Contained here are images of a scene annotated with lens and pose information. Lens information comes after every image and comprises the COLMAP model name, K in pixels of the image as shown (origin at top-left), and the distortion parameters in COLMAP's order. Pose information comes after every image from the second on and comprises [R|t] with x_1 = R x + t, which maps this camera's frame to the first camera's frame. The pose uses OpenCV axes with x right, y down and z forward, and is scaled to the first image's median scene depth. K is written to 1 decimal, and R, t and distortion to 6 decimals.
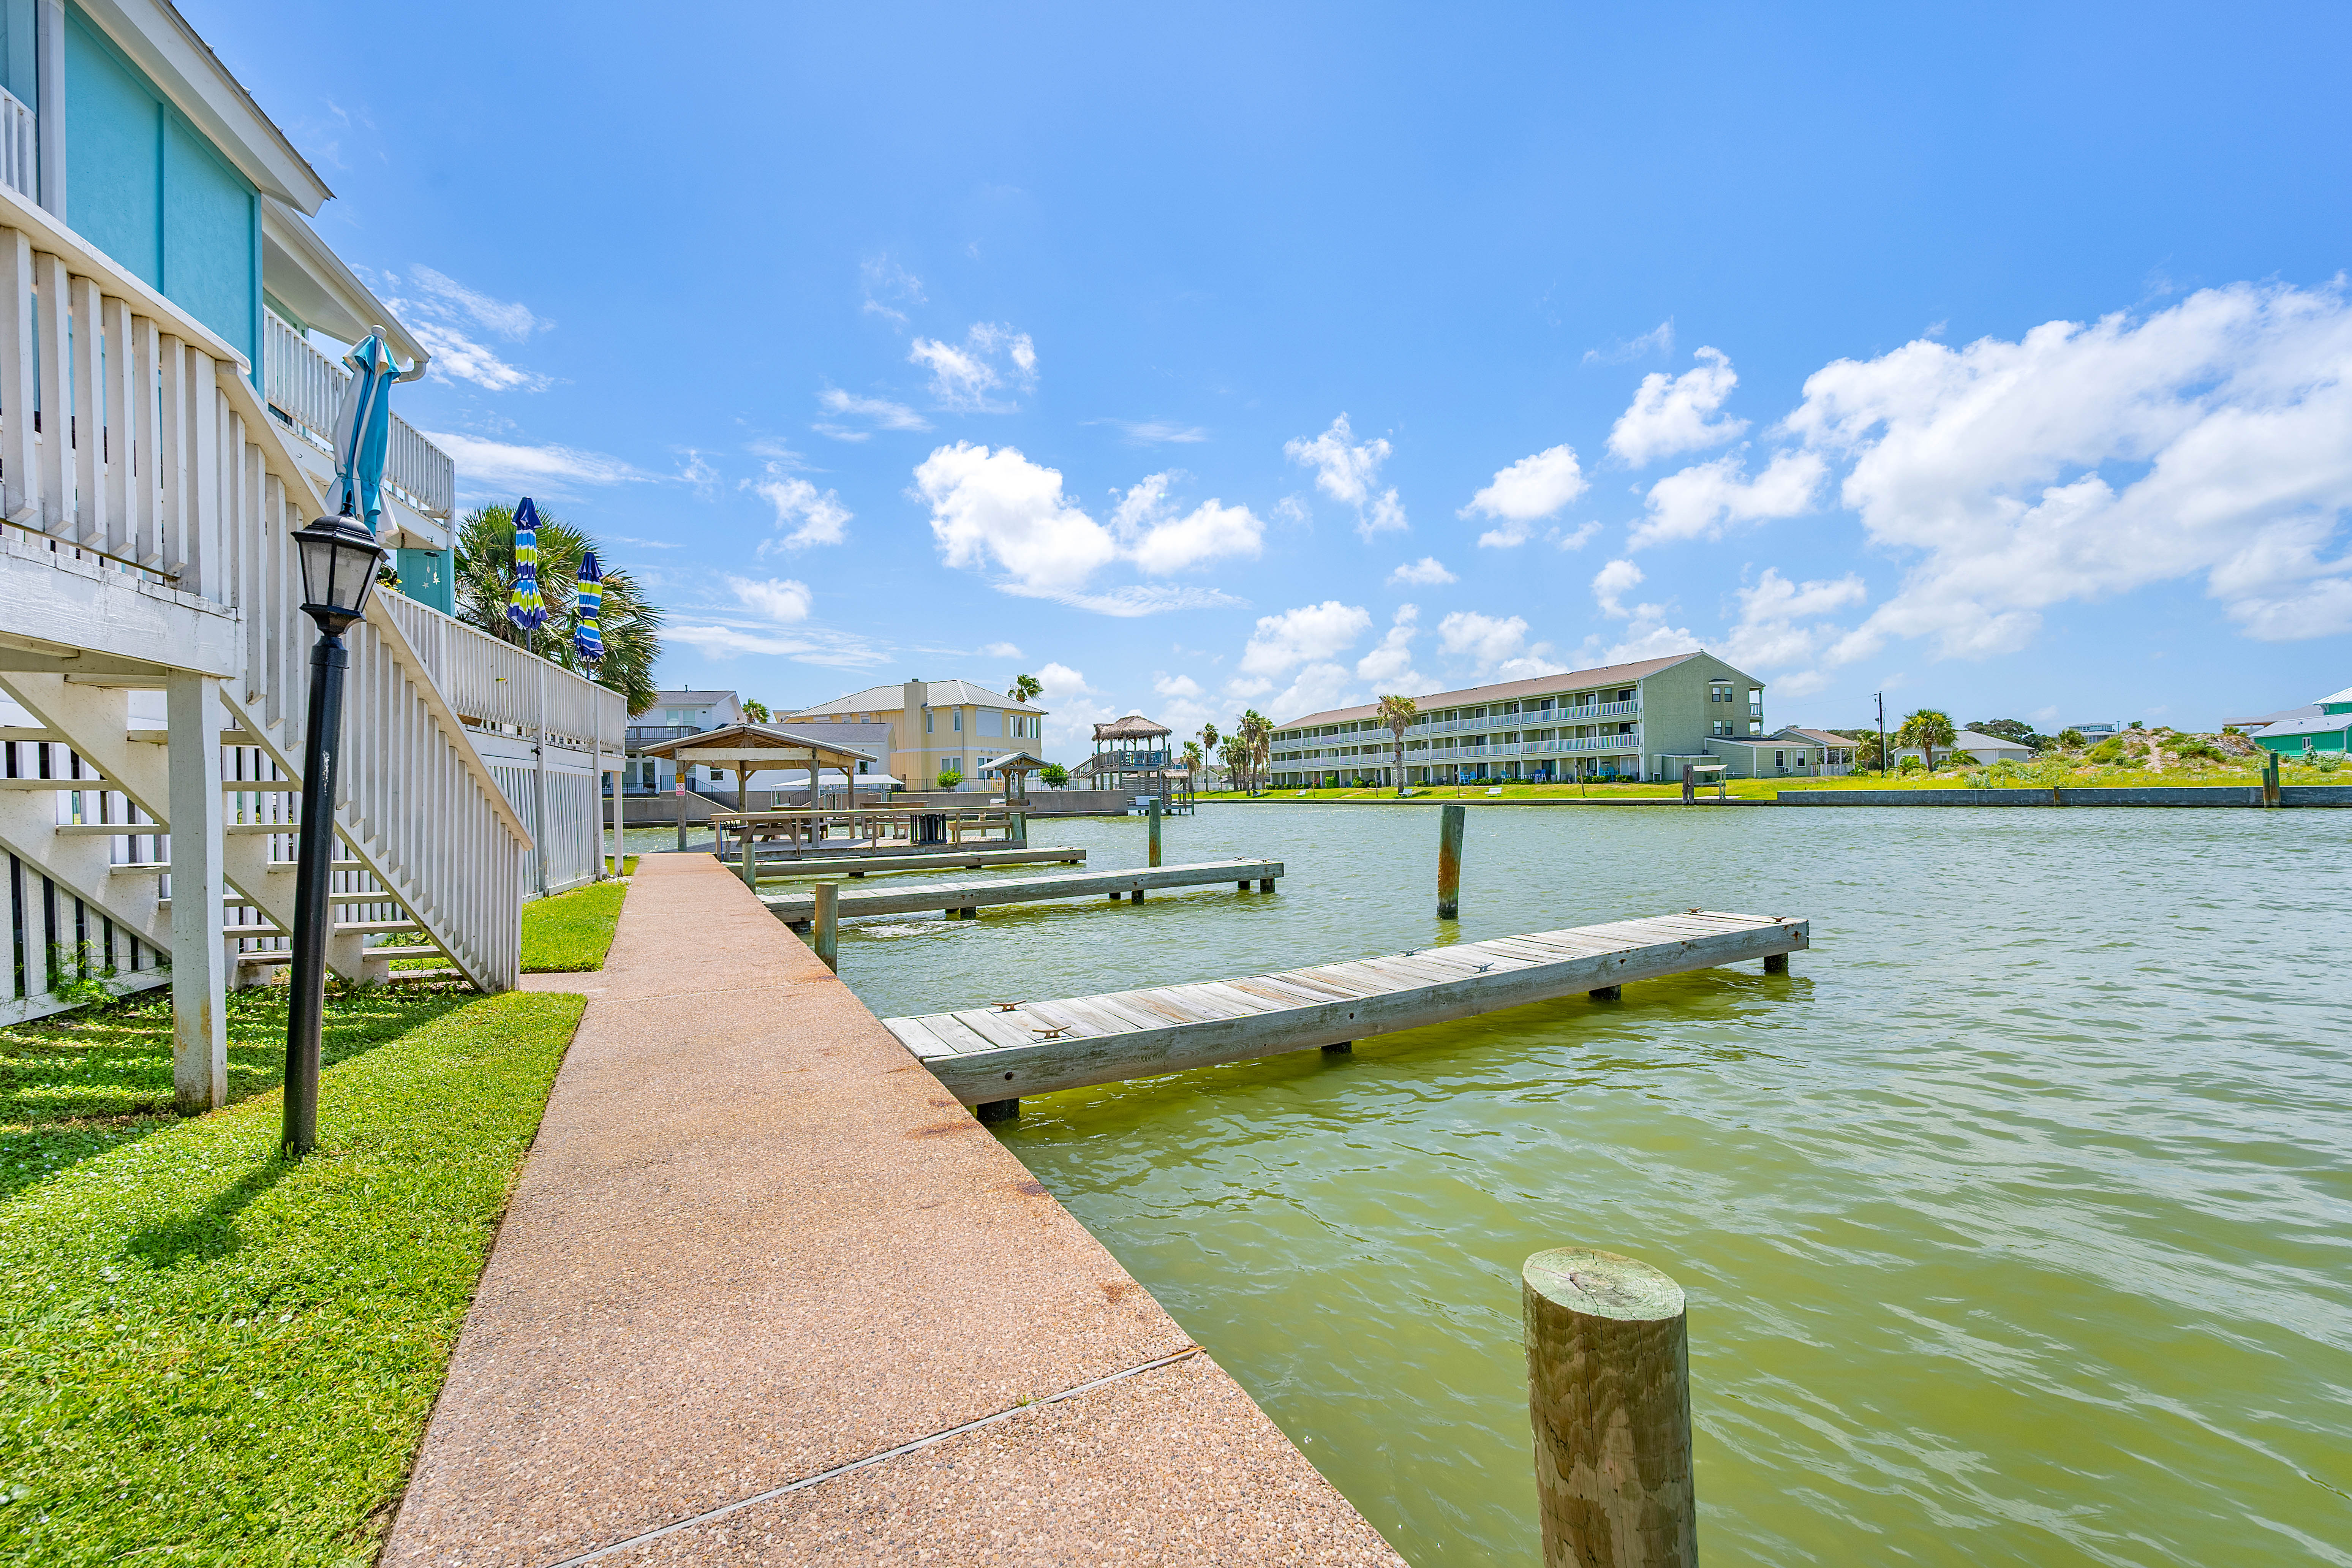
lens RADIAL K [[934.5, 0, 1189.3], [0, 934.5, 785.2], [0, 0, 1]] dist [0.003712, -0.000418]
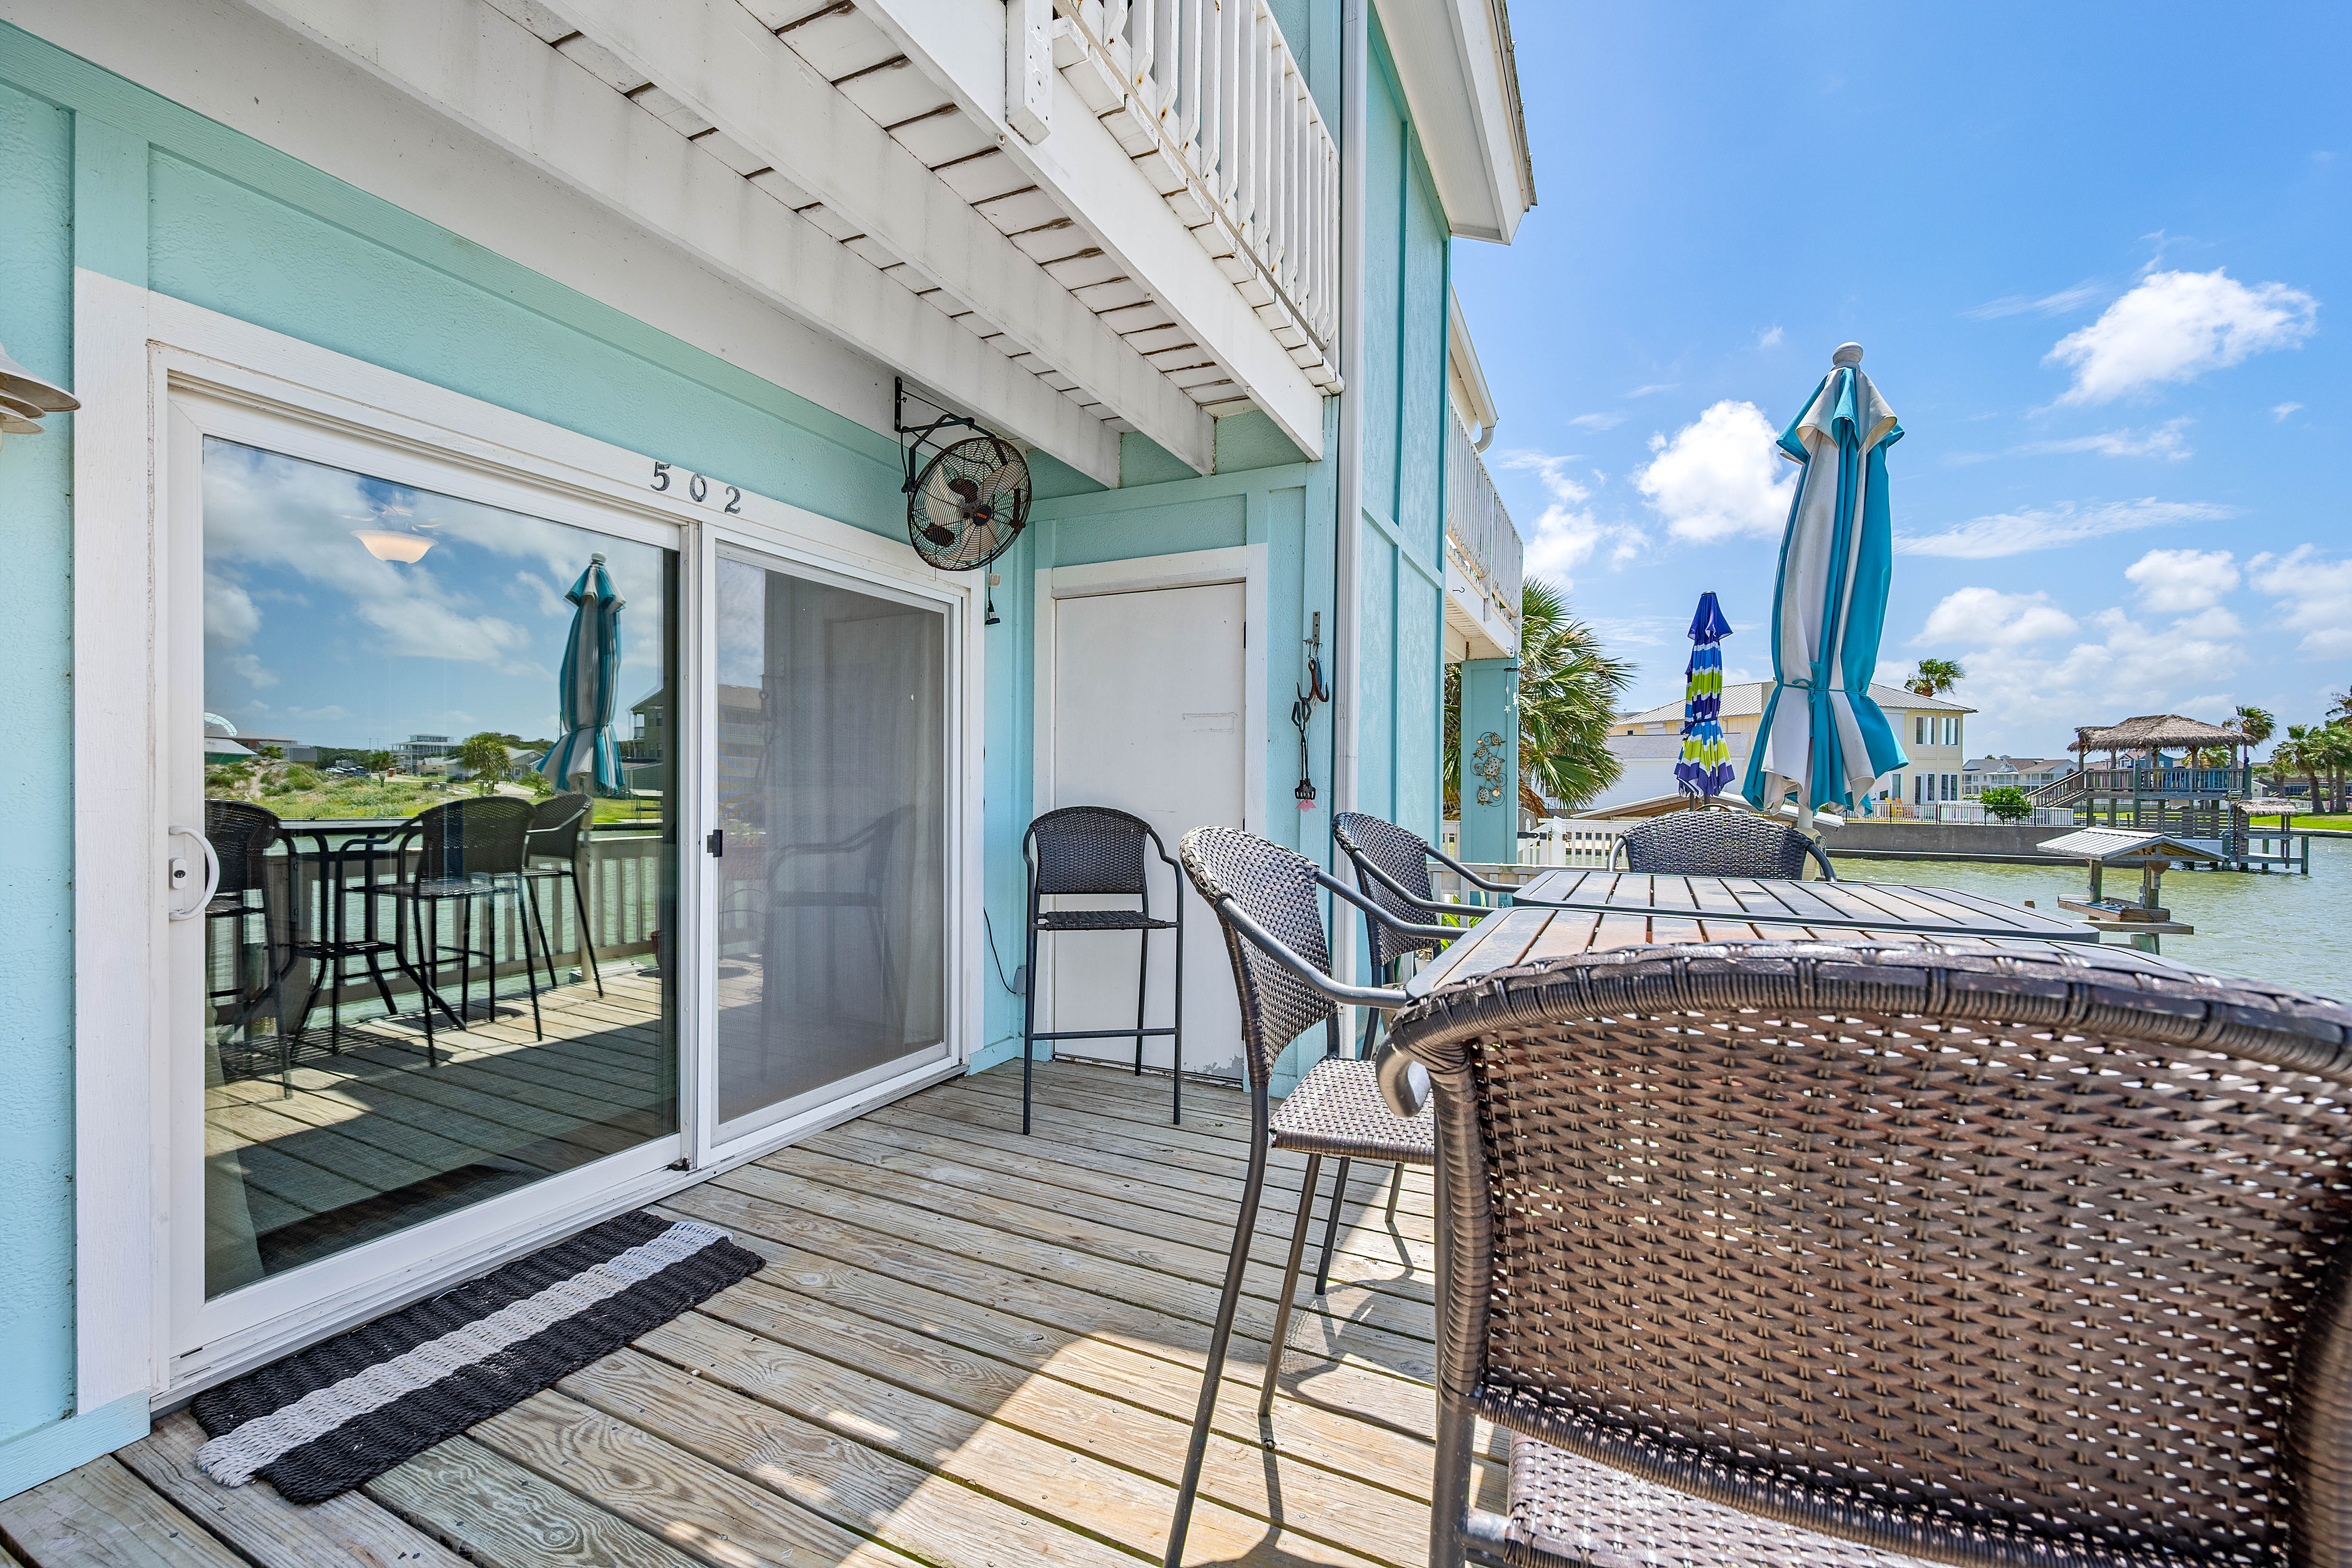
lens RADIAL K [[934.5, 0, 1188.4], [0, 934.5, 791.9], [0, 0, 1]] dist [0.003712, -0.000418]
pose [[0.706282, 0.025803, -0.707460, -0.080031], [-0.012295, 0.999632, 0.024186, -0.028763], [0.707824, -0.008384, 0.706339, 0.045976]]
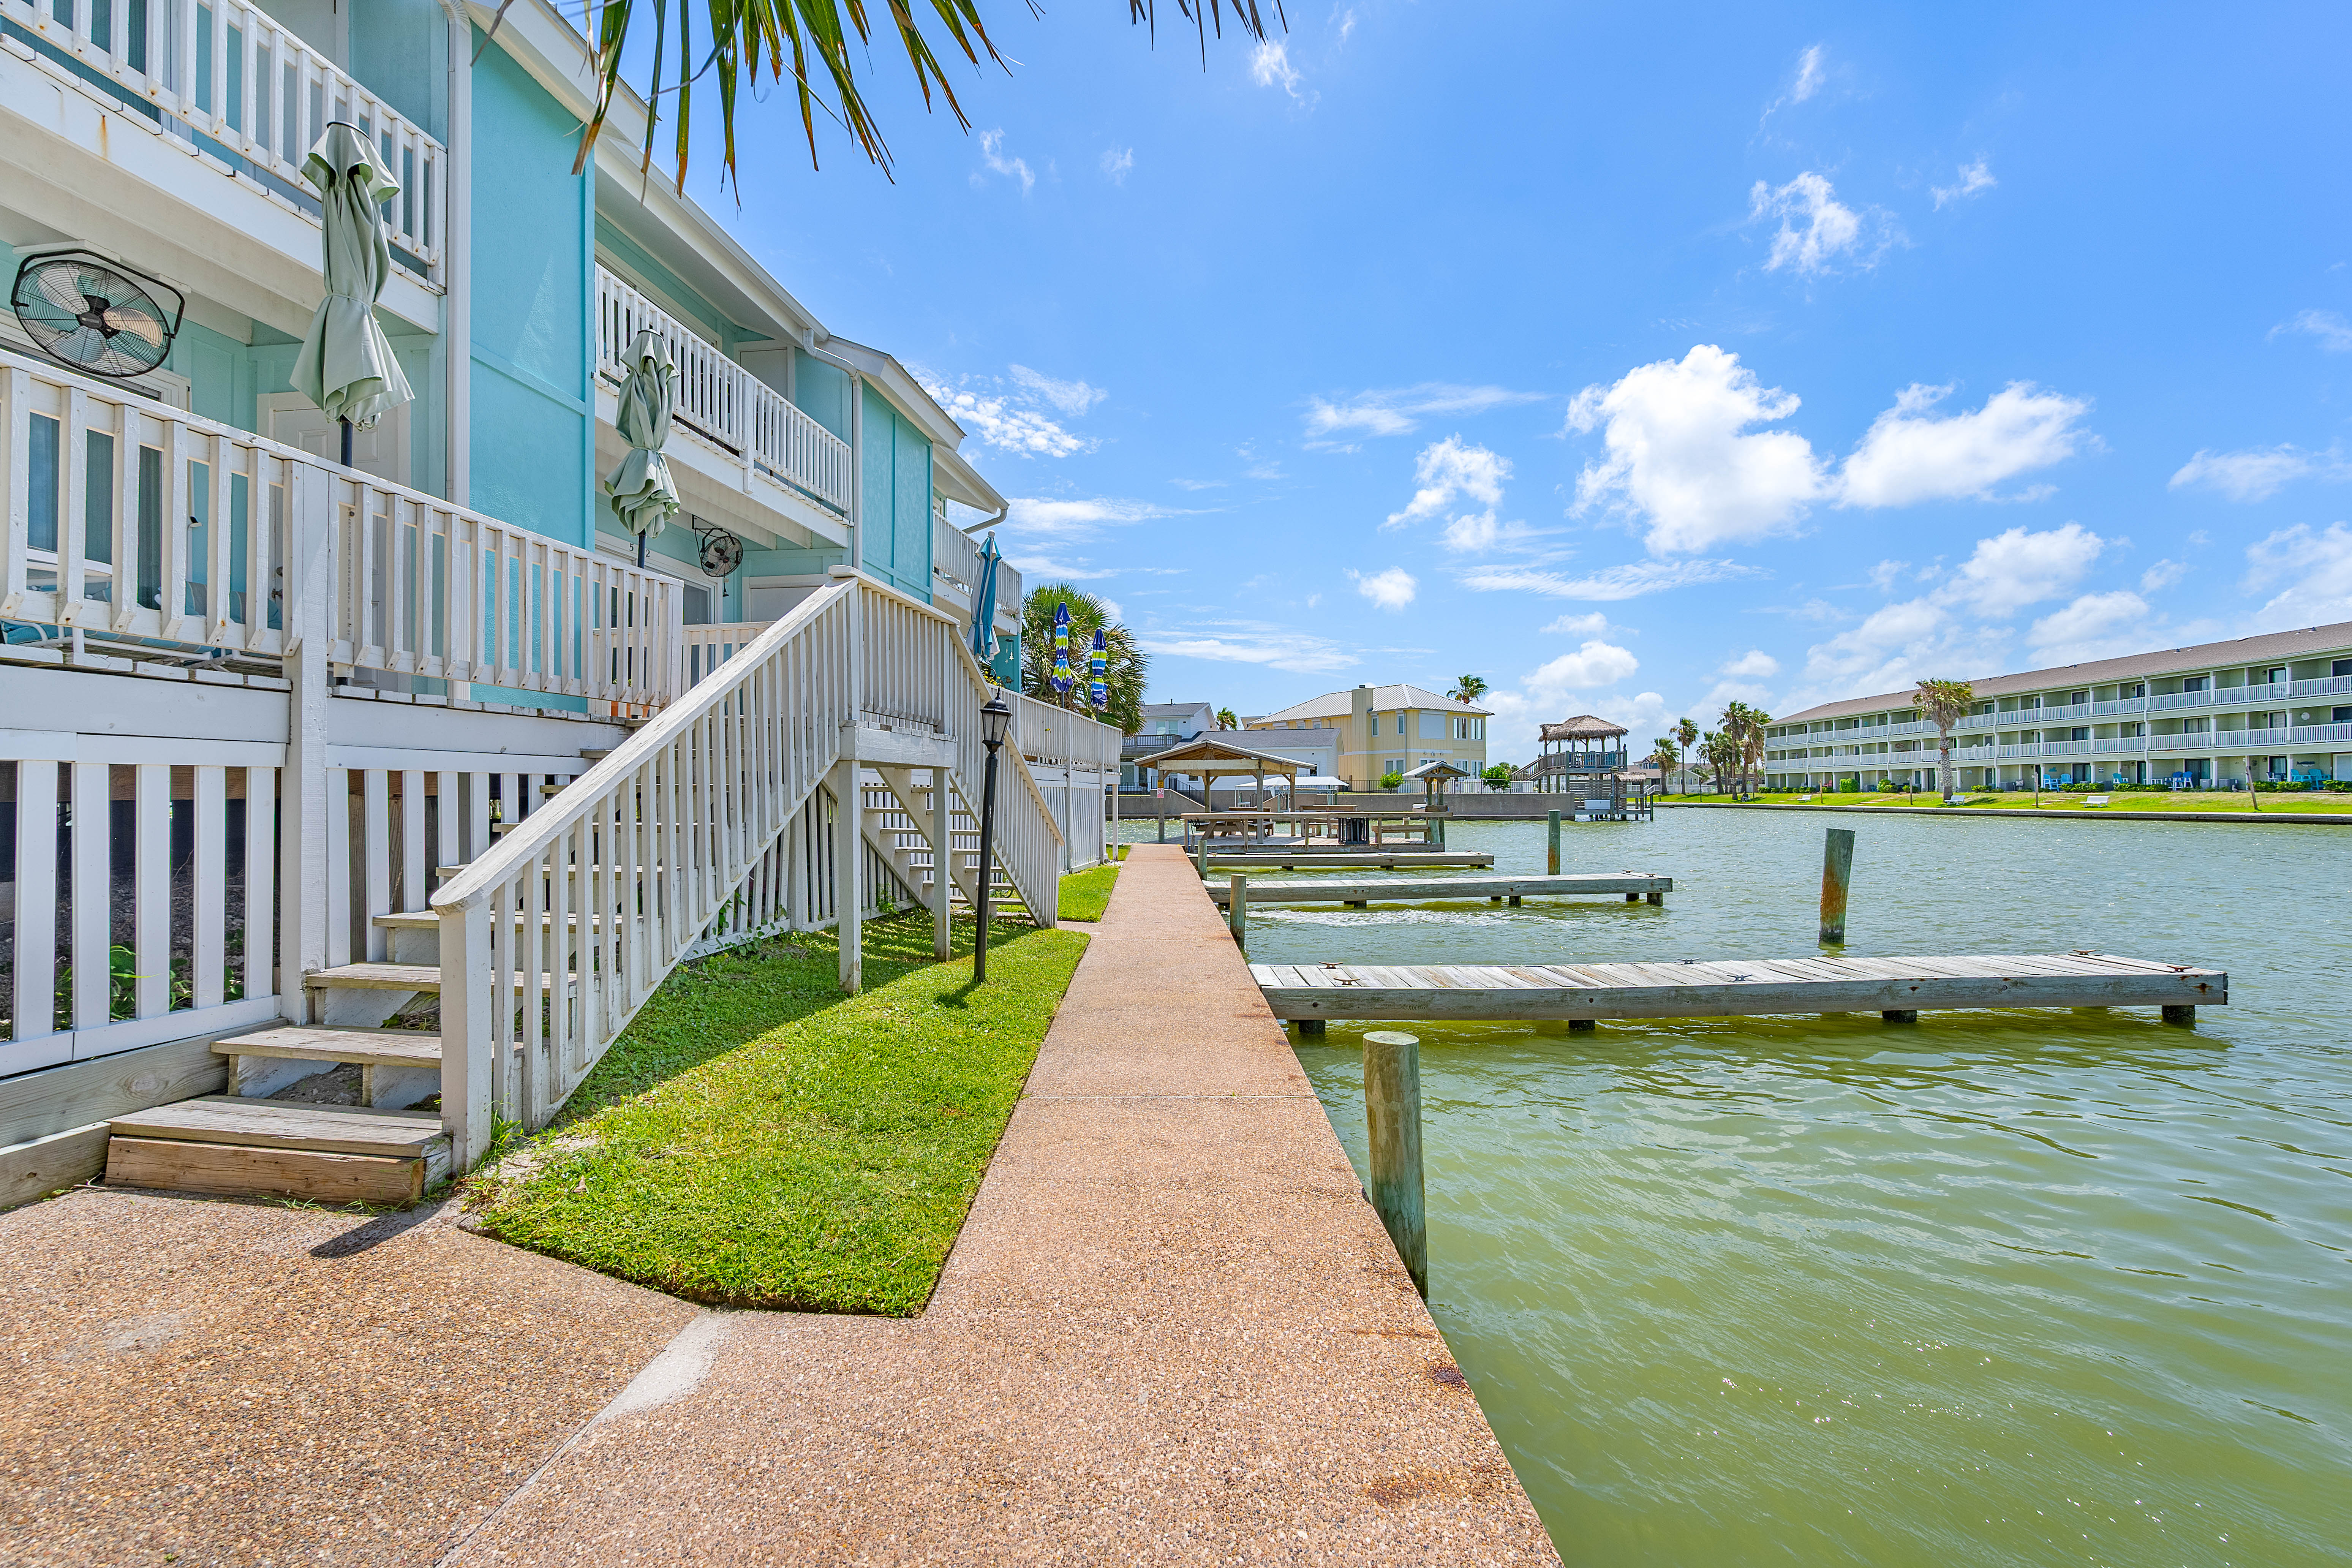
lens RADIAL K [[934.5, 0, 1183.0], [0, 934.5, 783.3], [0, 0, 1]] dist [0.003712, -0.000418]
pose [[0.885055, 0.007506, -0.465426, 0.023856], [-0.007310, 0.999971, 0.002225, -0.004260], [0.465429, 0.001433, 0.885084, -0.034478]]
